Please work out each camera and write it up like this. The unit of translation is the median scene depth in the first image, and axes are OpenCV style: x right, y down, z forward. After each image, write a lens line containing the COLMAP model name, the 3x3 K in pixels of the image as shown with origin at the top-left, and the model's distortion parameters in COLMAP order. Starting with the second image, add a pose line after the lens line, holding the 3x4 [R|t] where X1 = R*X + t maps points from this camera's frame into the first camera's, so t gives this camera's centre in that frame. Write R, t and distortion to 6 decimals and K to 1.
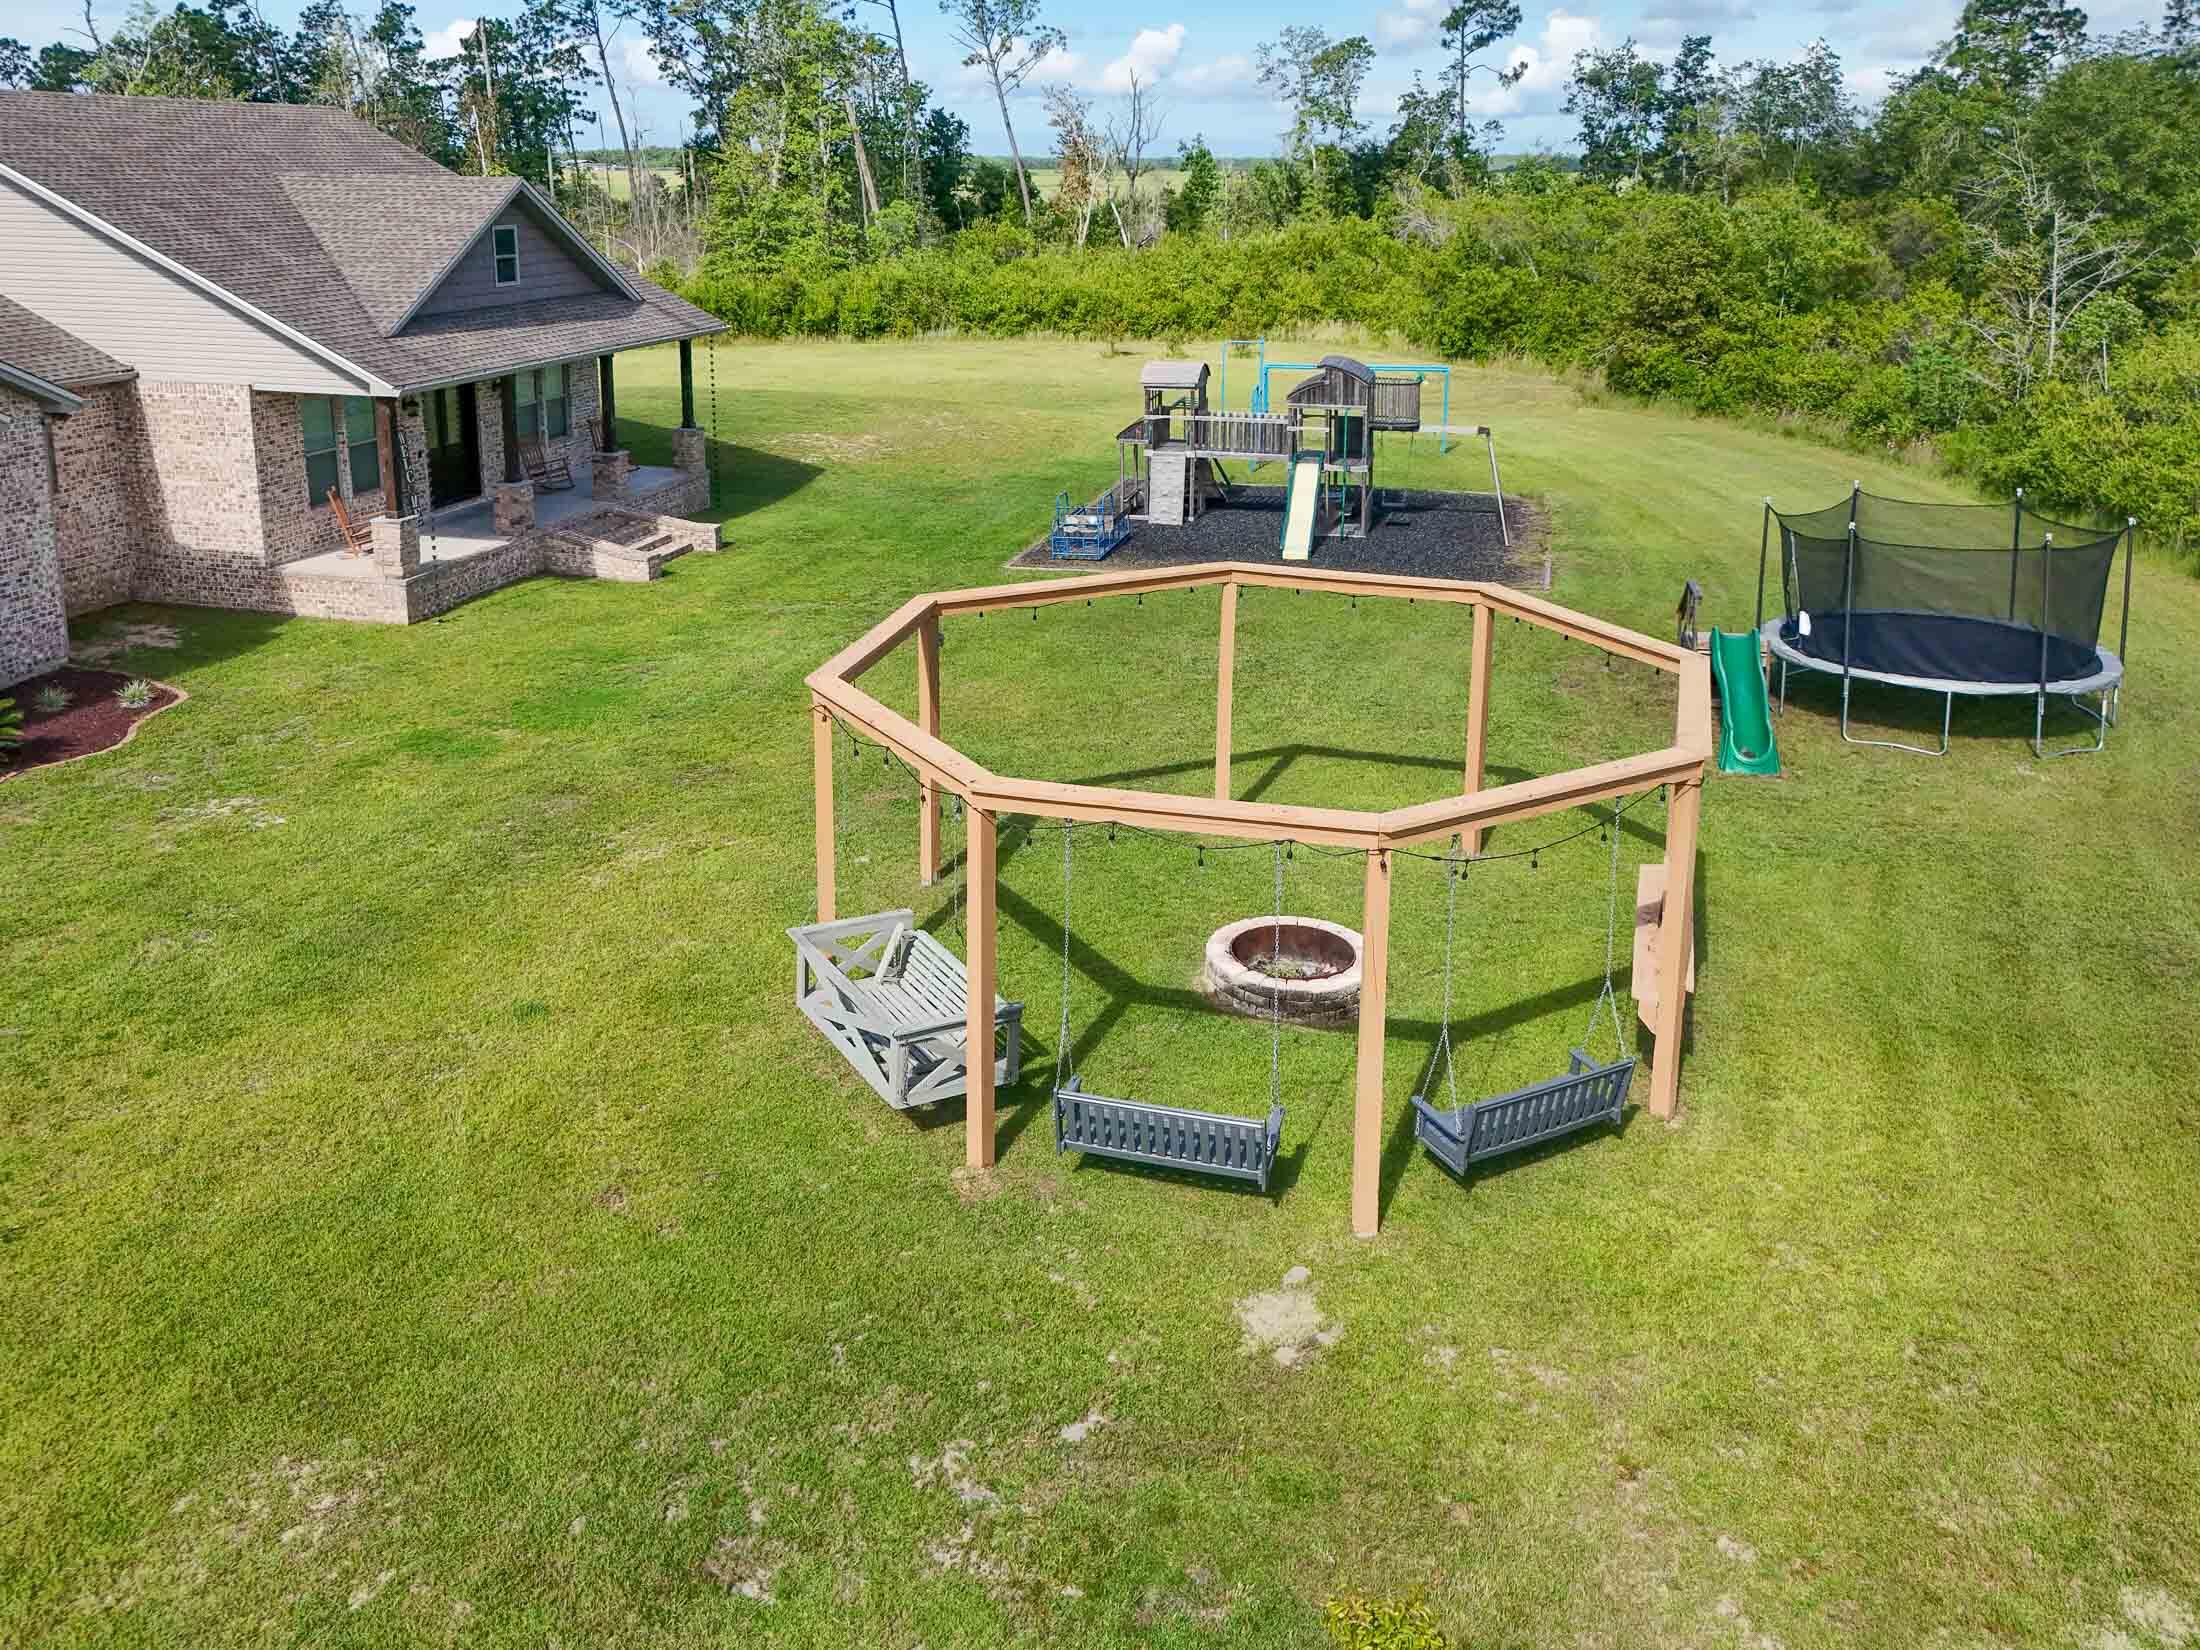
lens RADIAL K [[1717.7, 0, 1102.6], [0, 1717.7, 516.7], [0, 0, 1]] dist [0.063728, -0.032372]
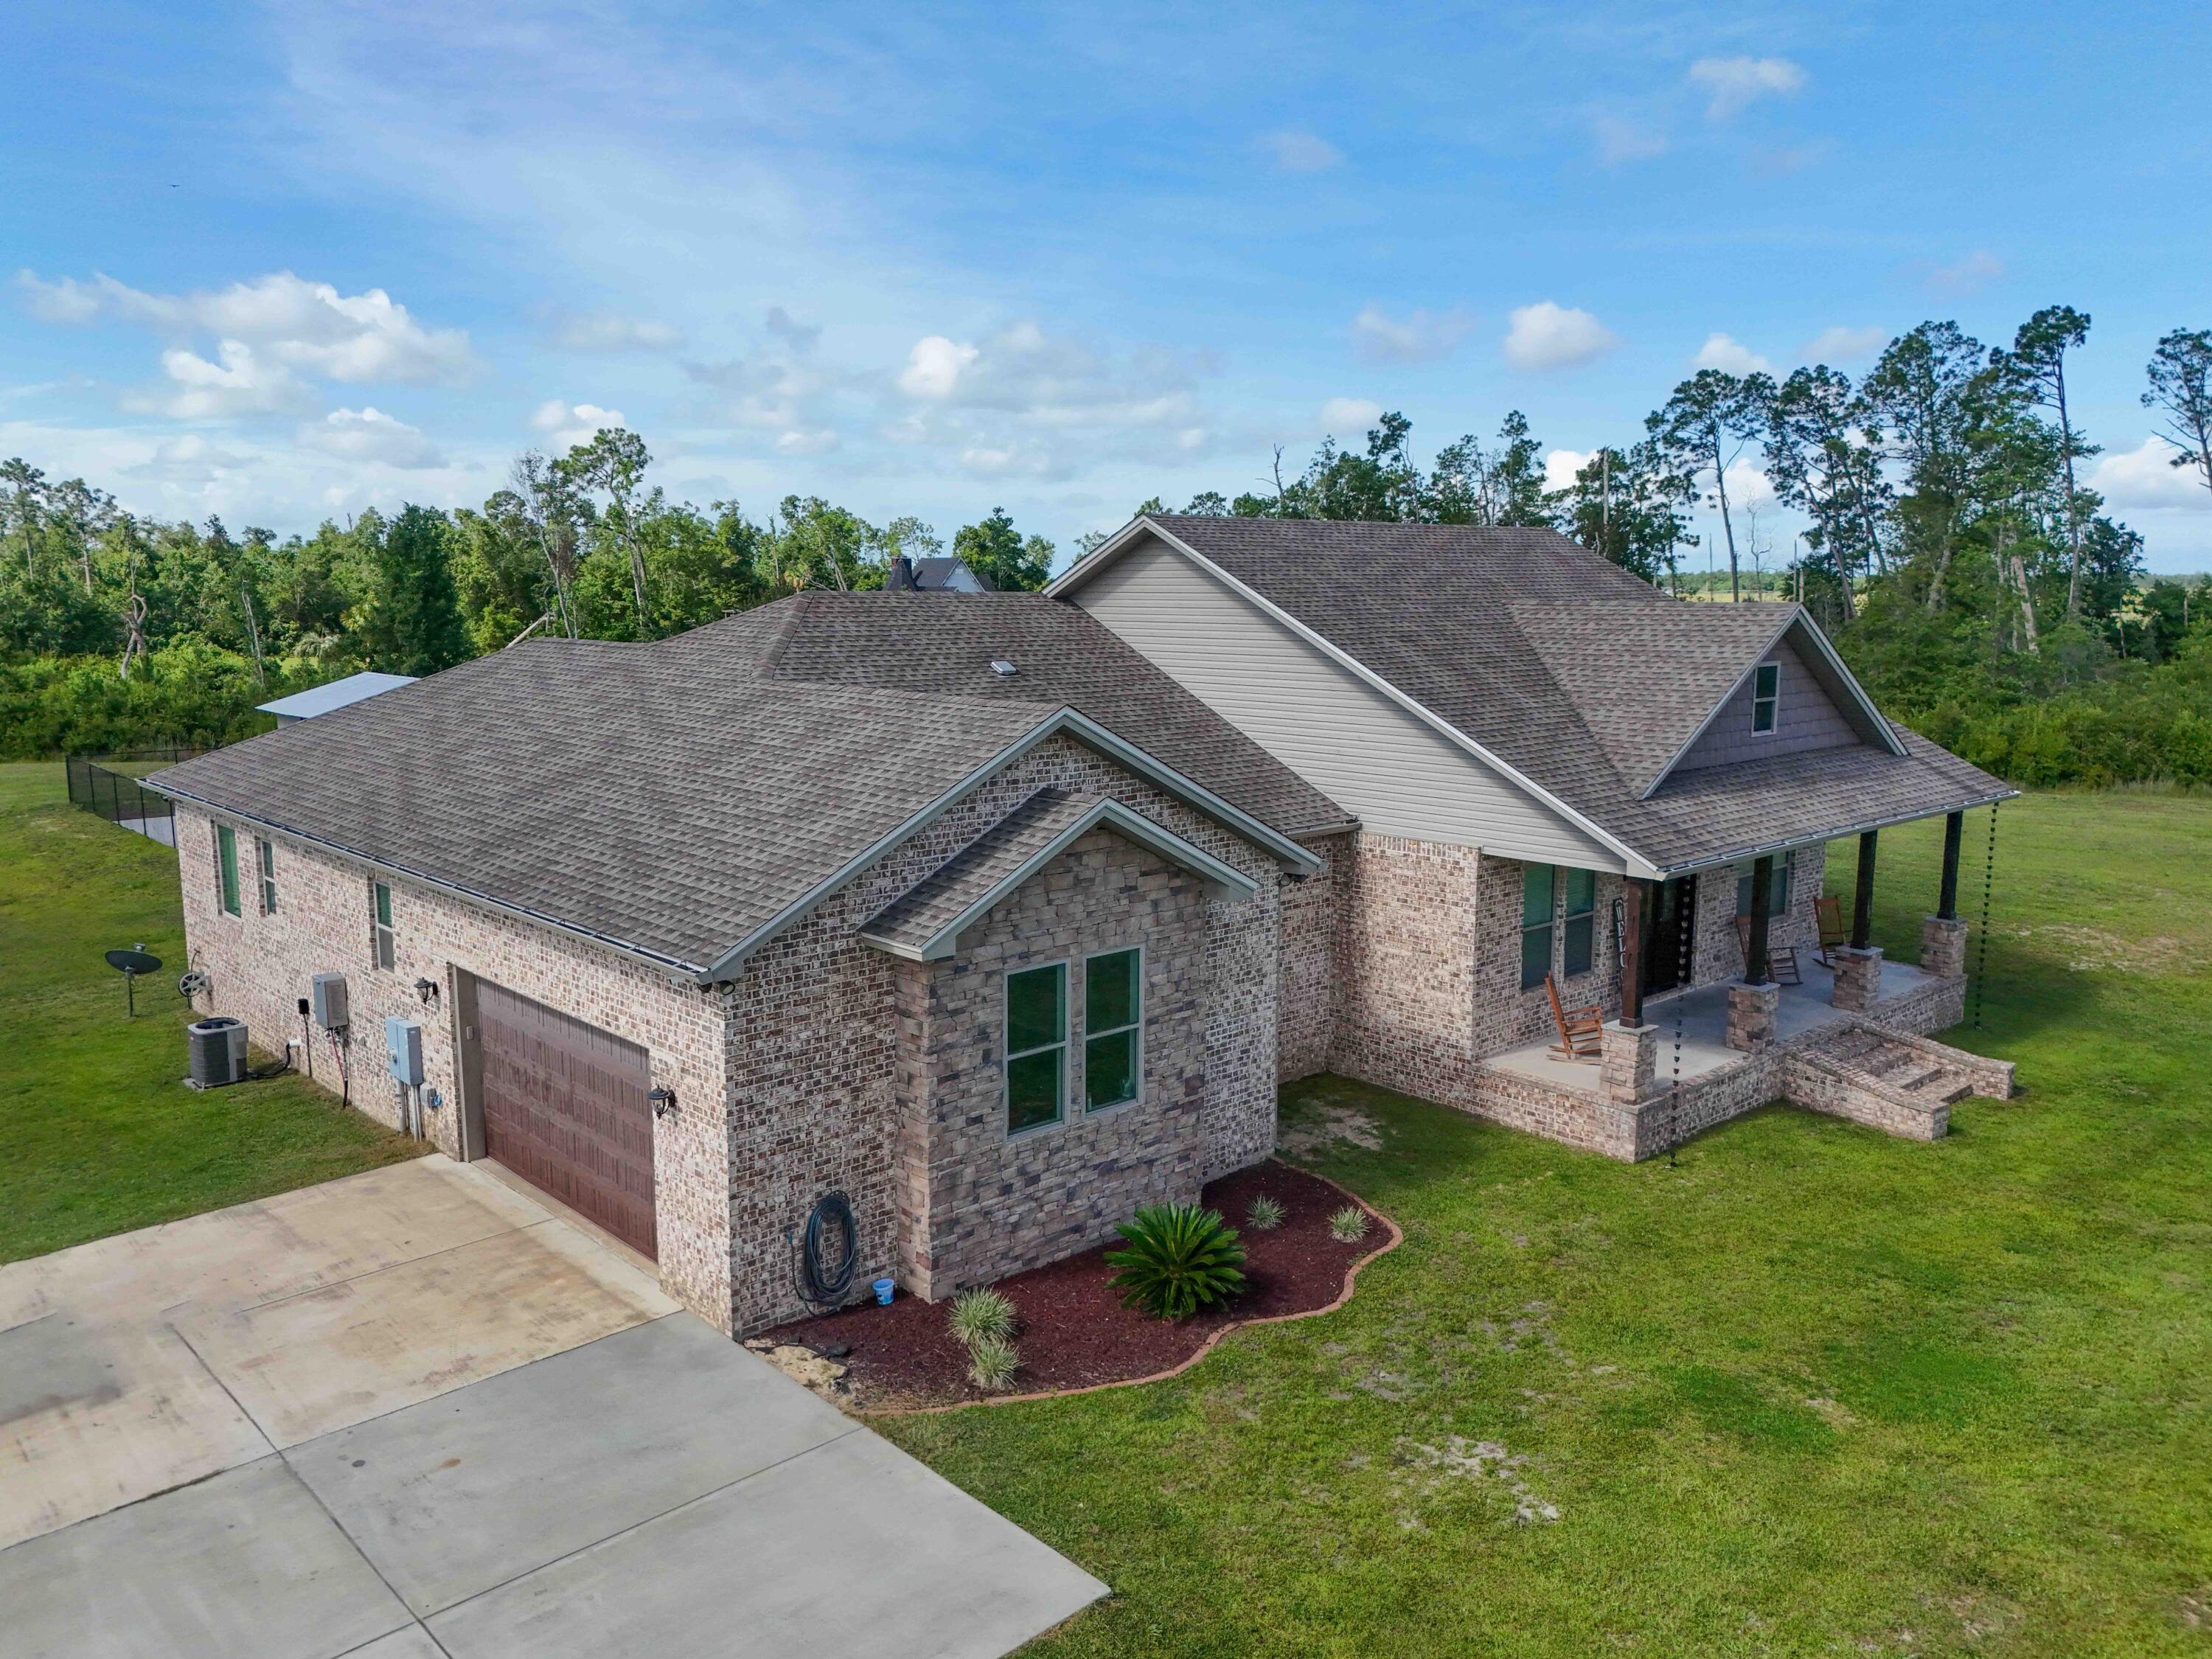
lens RADIAL K [[1617.4, 0, 1107.6], [0, 1617.4, 830.8], [0, 0, 1]] dist [0.058174, -0.050974]
pose [[0.827423, 0.077738, -0.556173, -0.148573], [-0.107246, 0.994019, -0.020615, -0.035803], [0.551244, 0.076705, 0.830811, 0.178280]]
